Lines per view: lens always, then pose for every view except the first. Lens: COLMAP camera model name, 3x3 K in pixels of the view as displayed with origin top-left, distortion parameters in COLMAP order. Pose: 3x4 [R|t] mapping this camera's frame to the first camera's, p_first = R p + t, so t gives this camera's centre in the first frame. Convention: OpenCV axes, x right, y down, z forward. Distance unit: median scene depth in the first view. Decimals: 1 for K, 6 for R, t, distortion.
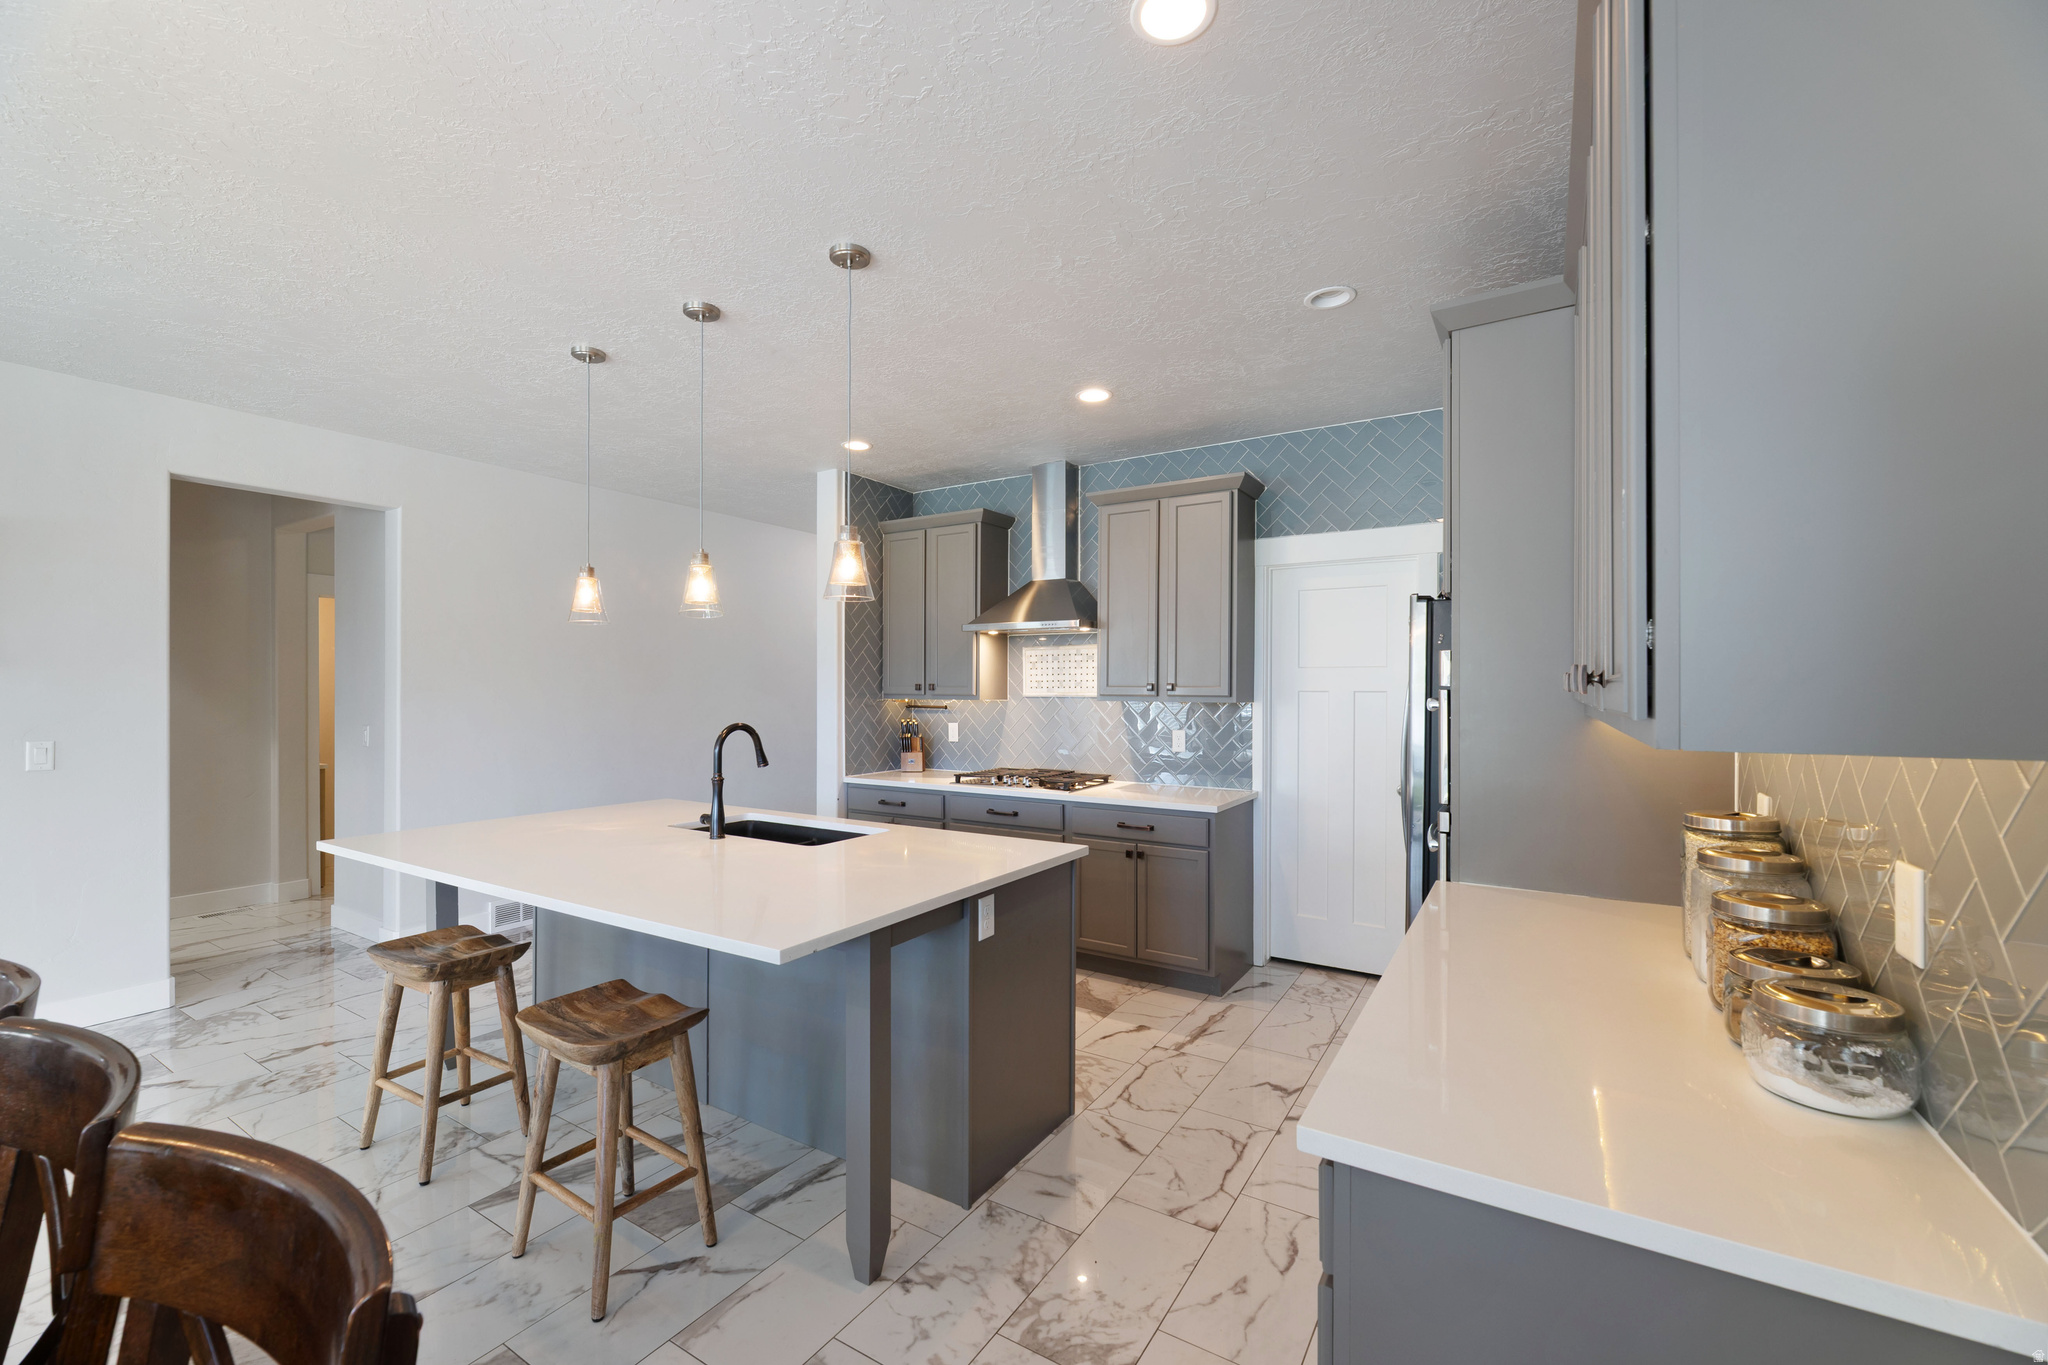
lens RADIAL K [[831.2, 0, 1022.6], [0, 831.2, 681.4], [0, 0, 1]] dist [-0.008038, 0.000156]
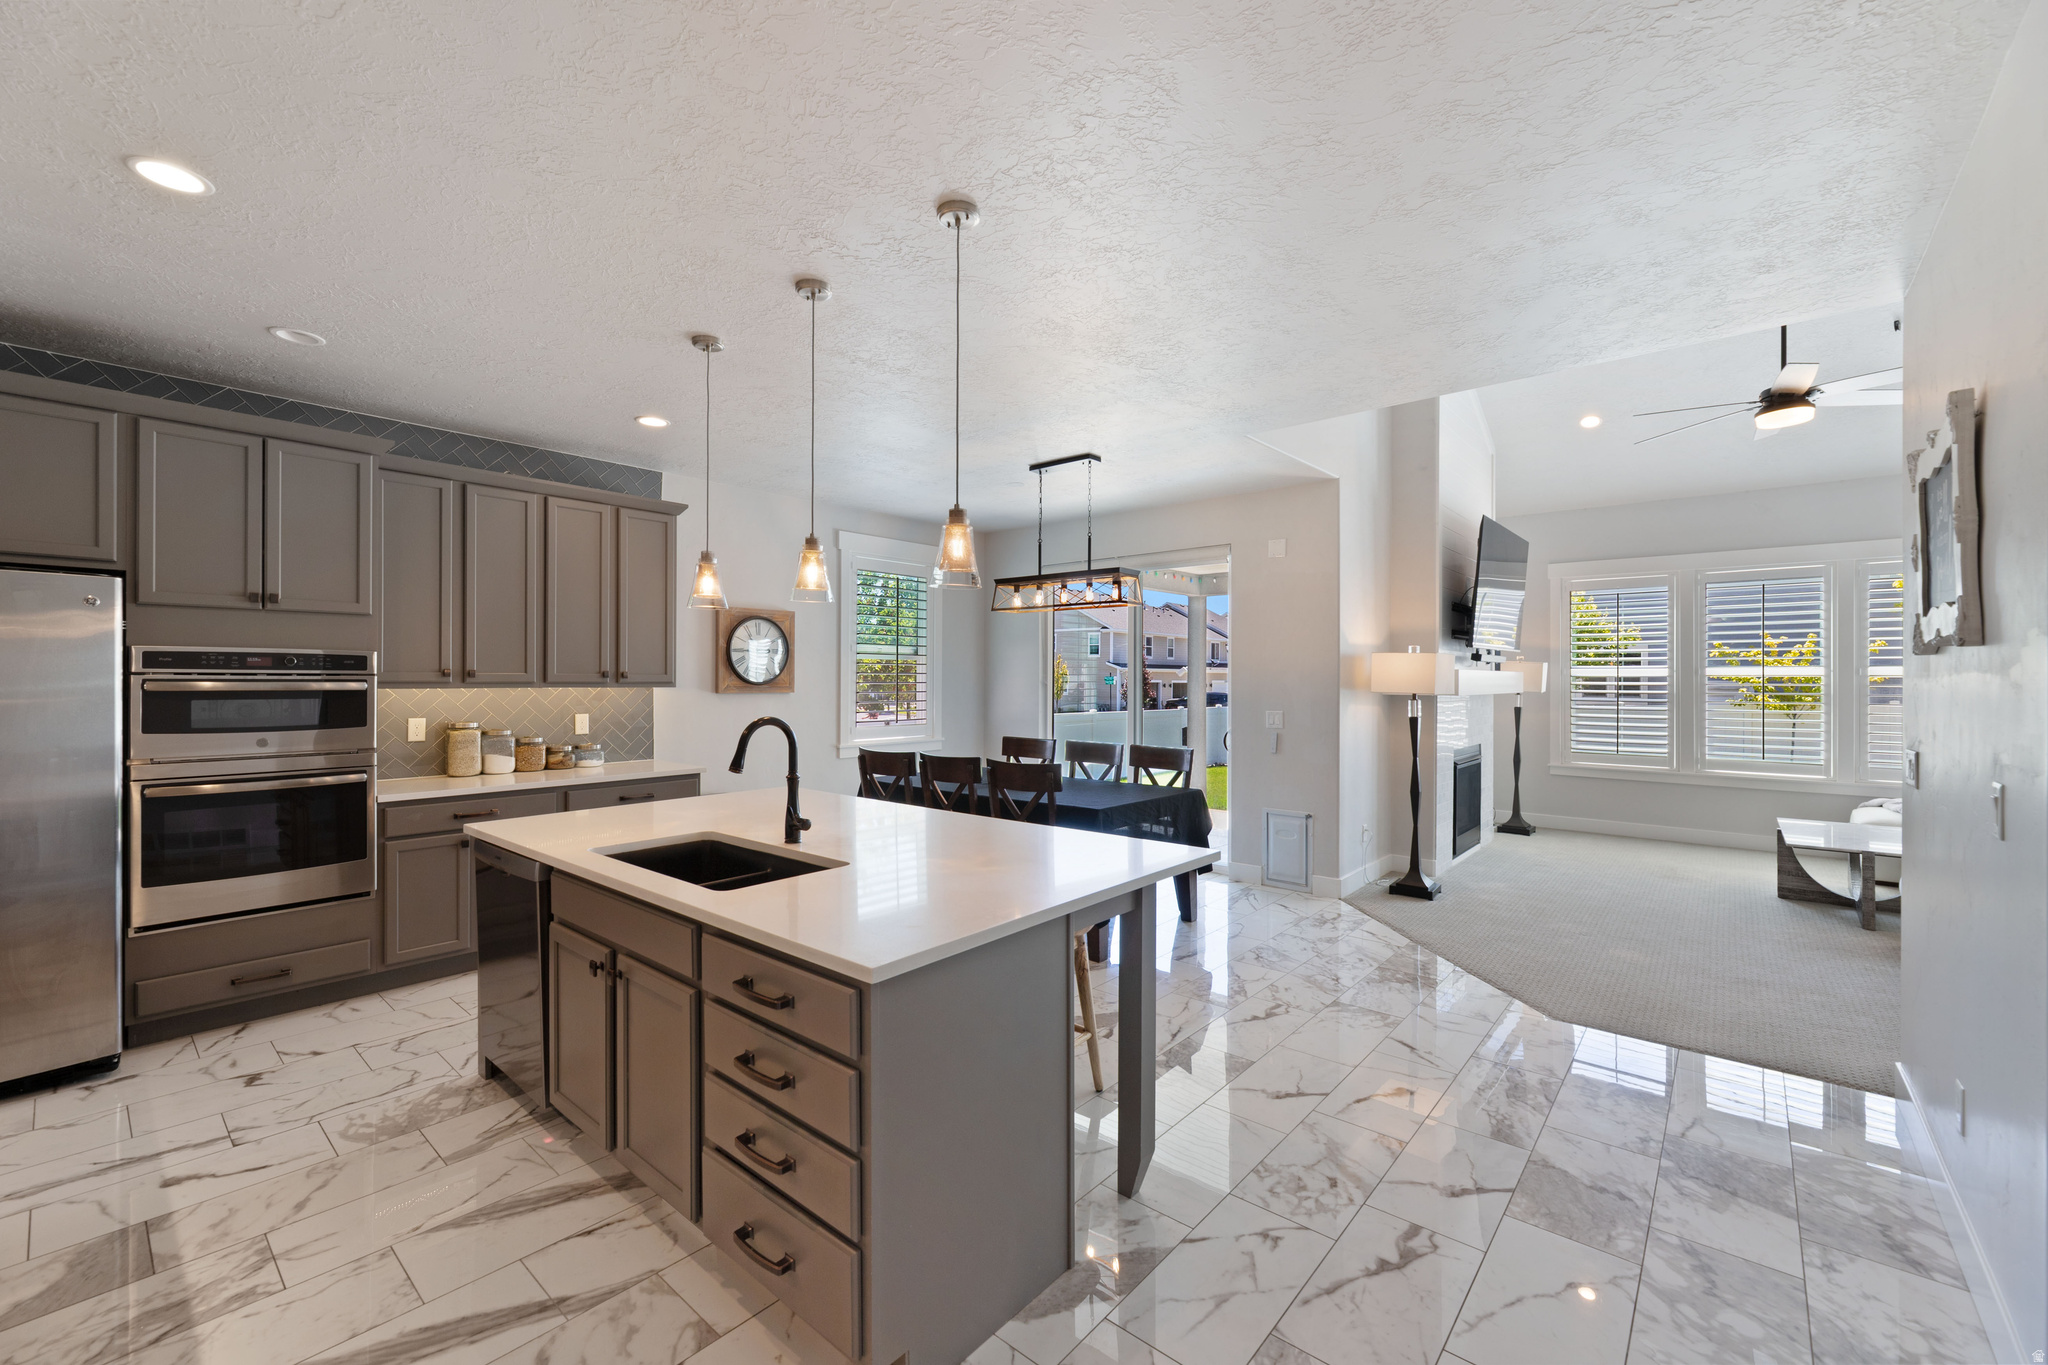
lens RADIAL K [[831.2, 0, 1013.8], [0, 831.2, 682.2], [0, 0, 1]] dist [-0.008038, 0.000156]
pose [[-0.987160, -0.003849, 0.159690, -1.039128], [-0.004409, 0.999985, -0.003154, 0.022314], [-0.159675, -0.003817, -0.987162, 2.562785]]
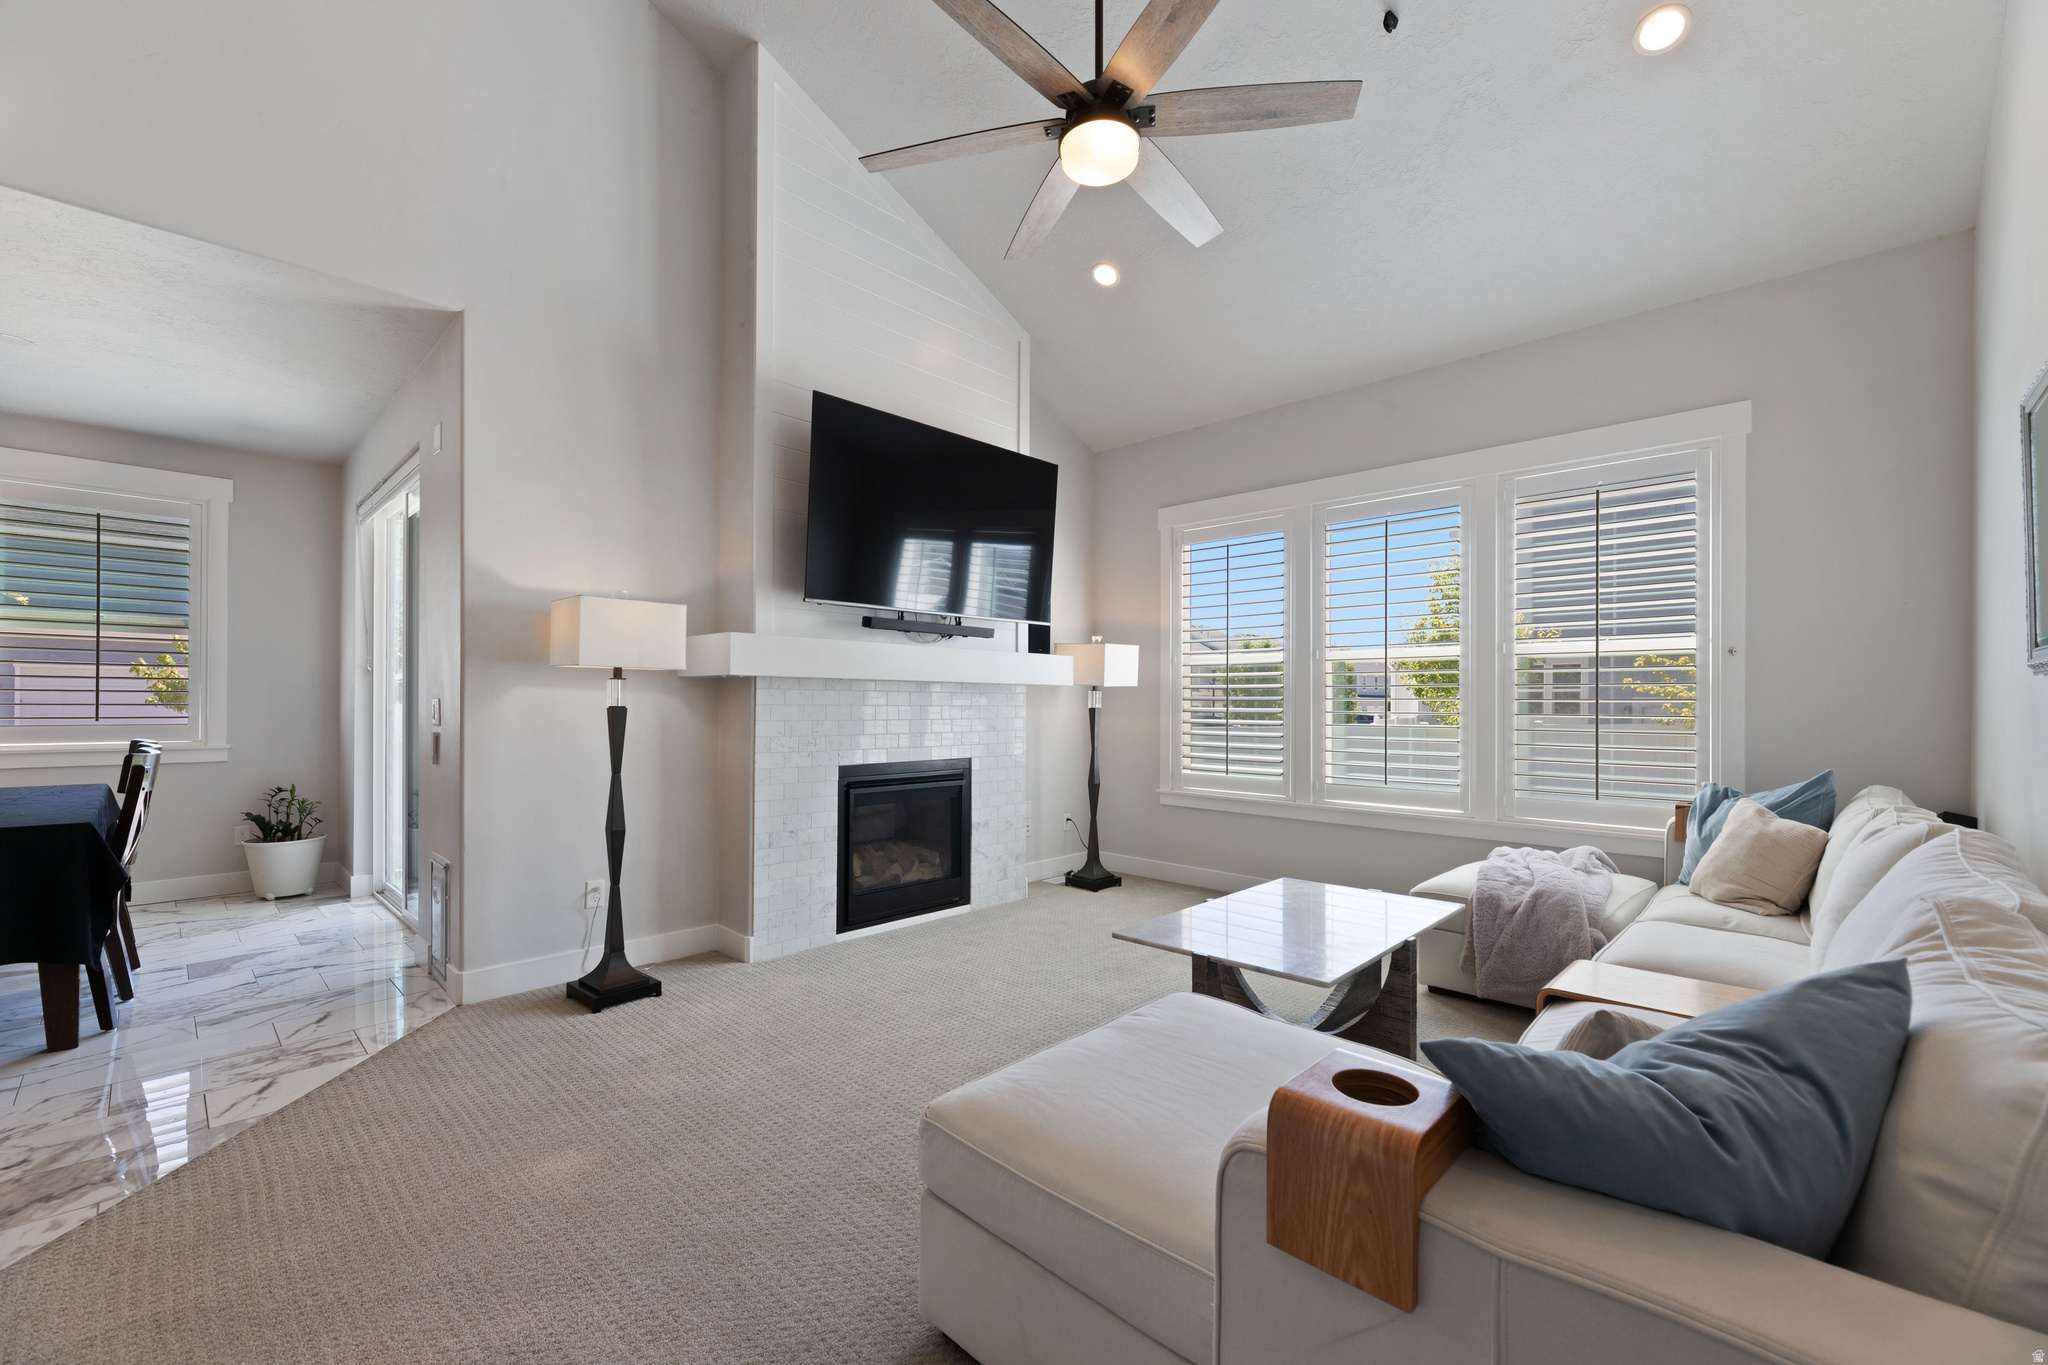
lens RADIAL K [[831.2, 0, 1021.4], [0, 831.2, 698.2], [0, 0, 1]] dist [-0.008038, 0.000156]
pose [[-0.980085, -0.006312, 0.198478, -2.910947], [-0.009272, 0.999859, -0.013988, 0.117531], [-0.198362, -0.015550, -0.980005, 1.211502]]
